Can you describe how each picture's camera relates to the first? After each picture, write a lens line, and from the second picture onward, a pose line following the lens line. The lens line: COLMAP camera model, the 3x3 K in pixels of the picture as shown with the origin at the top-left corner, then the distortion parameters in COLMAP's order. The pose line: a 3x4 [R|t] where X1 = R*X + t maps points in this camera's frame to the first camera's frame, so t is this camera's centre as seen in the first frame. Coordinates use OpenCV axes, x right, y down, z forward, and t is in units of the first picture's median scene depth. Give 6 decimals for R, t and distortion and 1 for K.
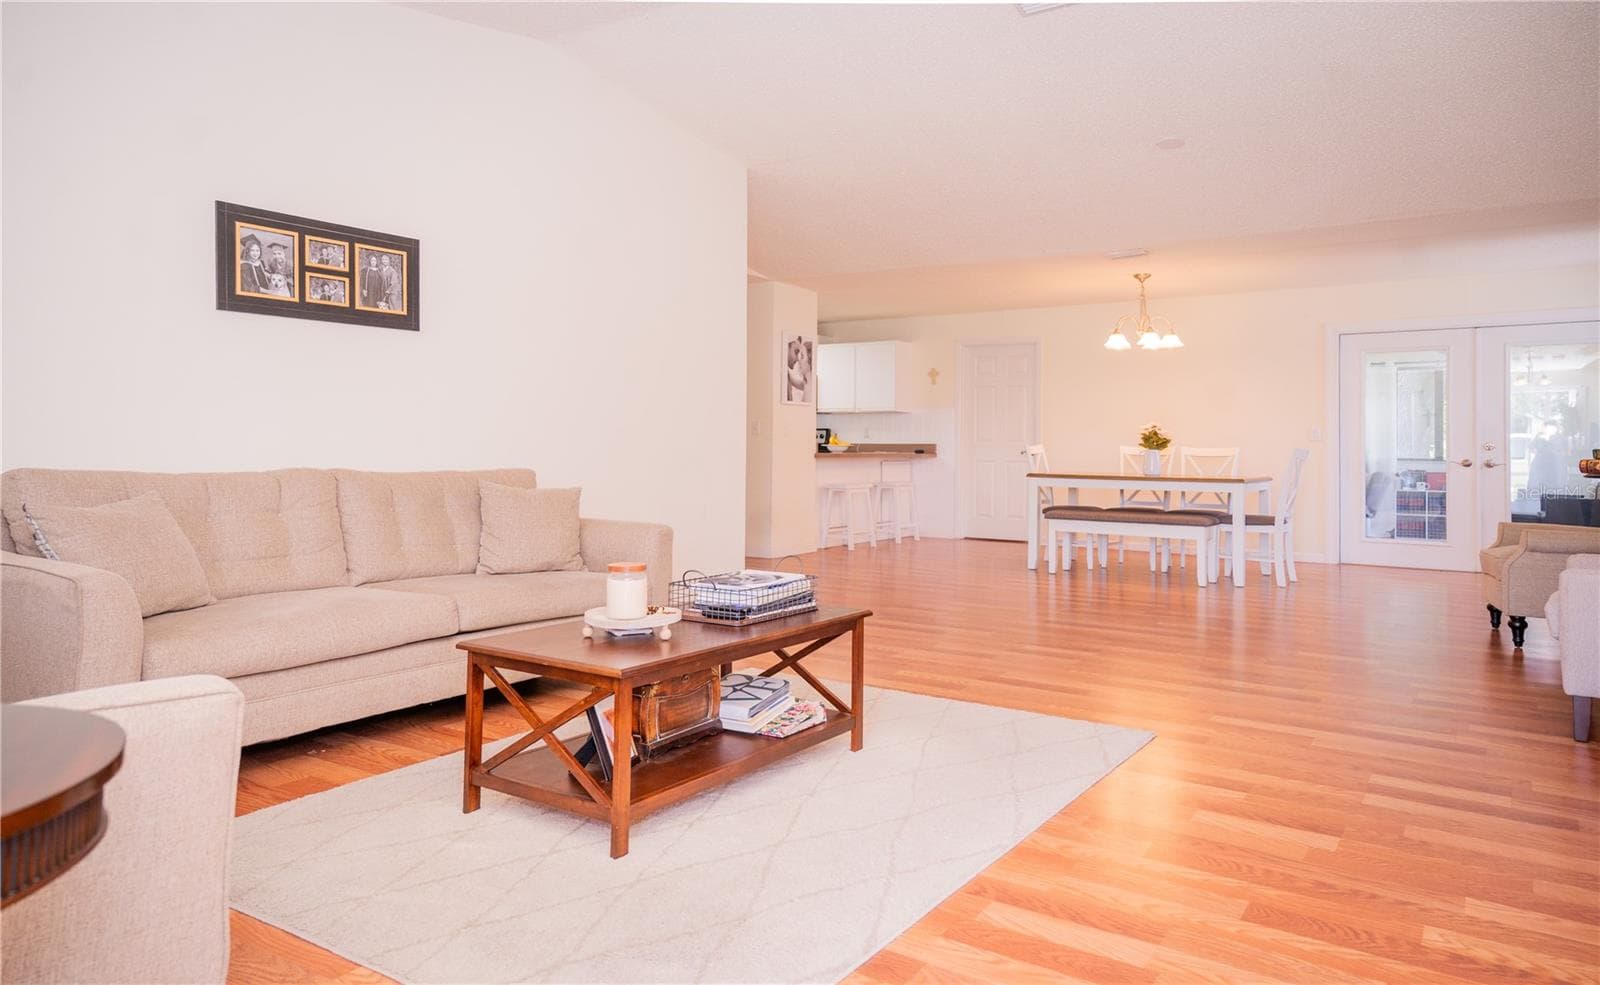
lens RADIAL K [[1064.5, 0, 805.9], [0, 1064.5, 435.9], [0, 0, 1]] dist [0.053559, 0.007299]
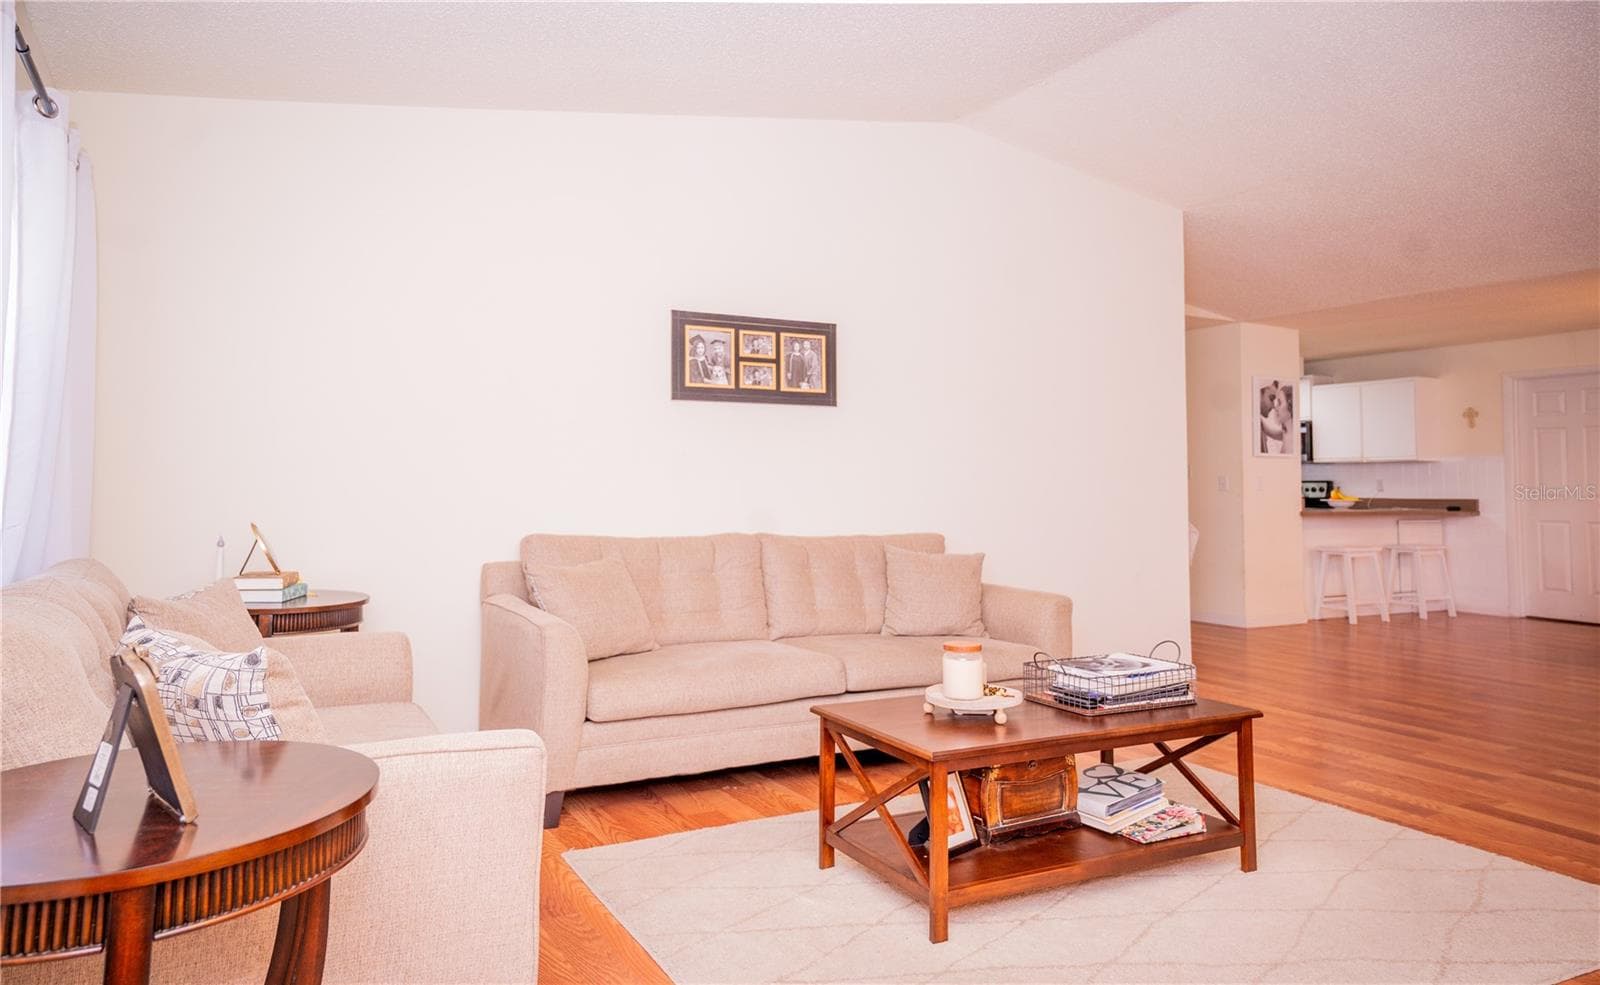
lens RADIAL K [[1064.5, 0, 785.8], [0, 1064.5, 438.8], [0, 0, 1]] dist [0.053559, 0.007299]
pose [[0.885485, -0.026772, -0.463896, 0.104937], [0.008178, 0.999082, -0.042048, -0.021152], [0.464596, 0.033439, 0.884891, 0.016397]]
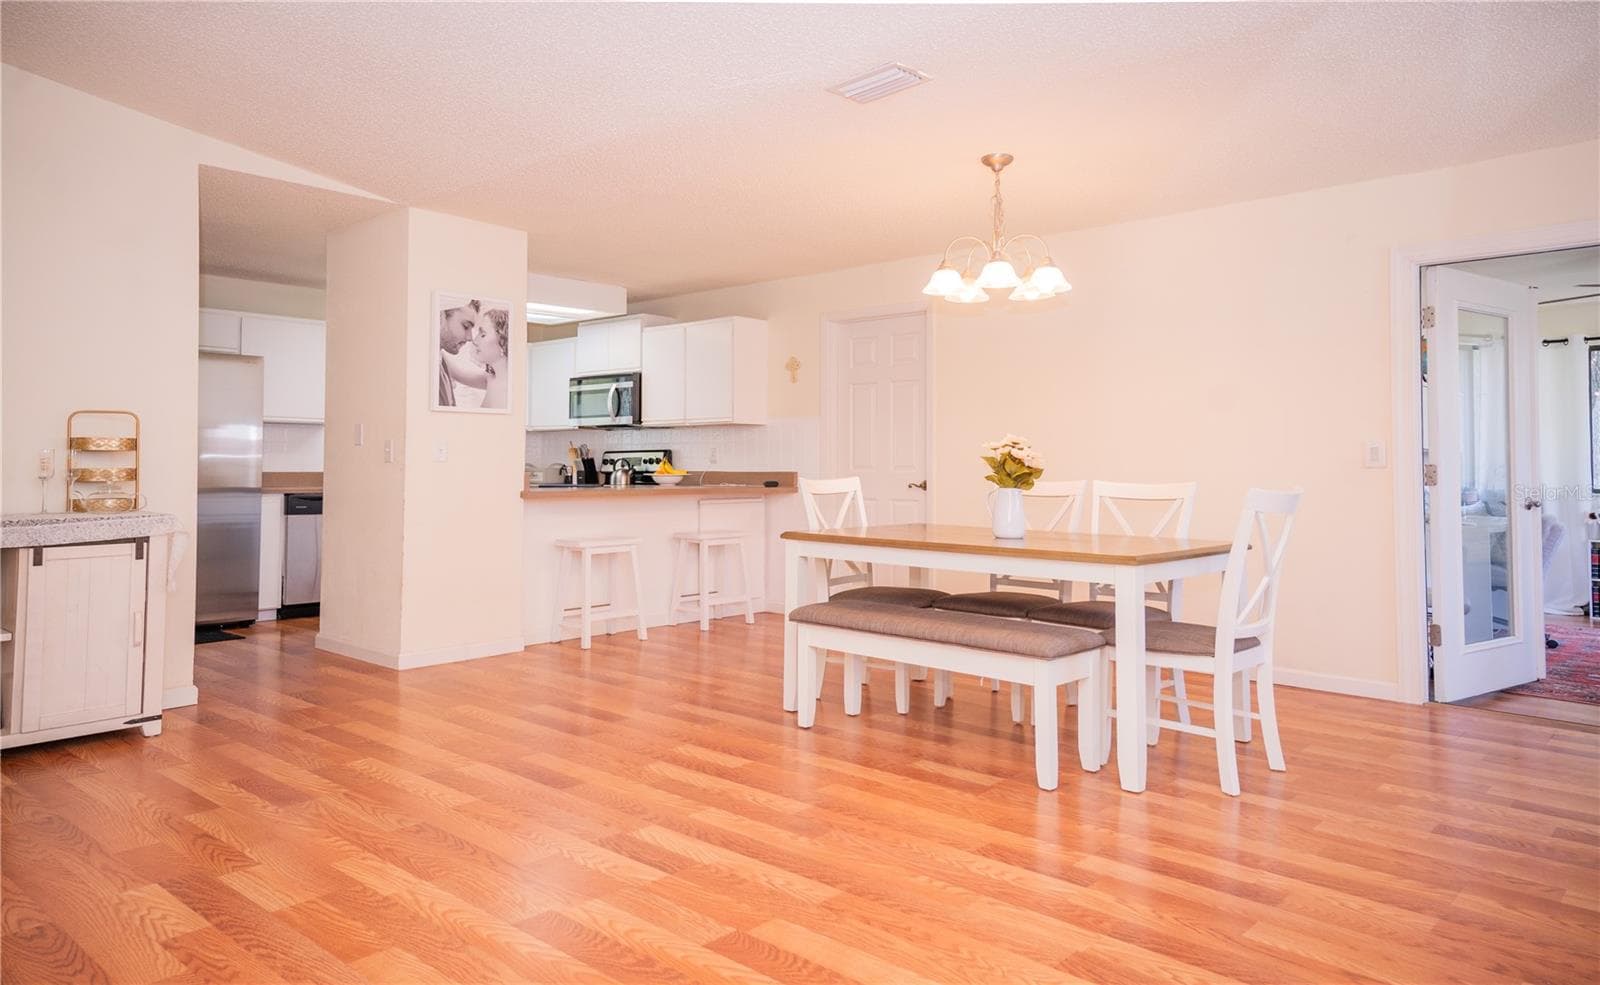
lens RADIAL K [[1064.5, 0, 806.6], [0, 1064.5, 433.3], [0, 0, 1]] dist [0.053559, 0.007299]
pose [[0.987970, -0.010681, -0.154277, 0.598548], [0.007588, 0.999759, -0.020621, -0.007250], [0.154460, 0.019202, 0.987812, 0.923554]]
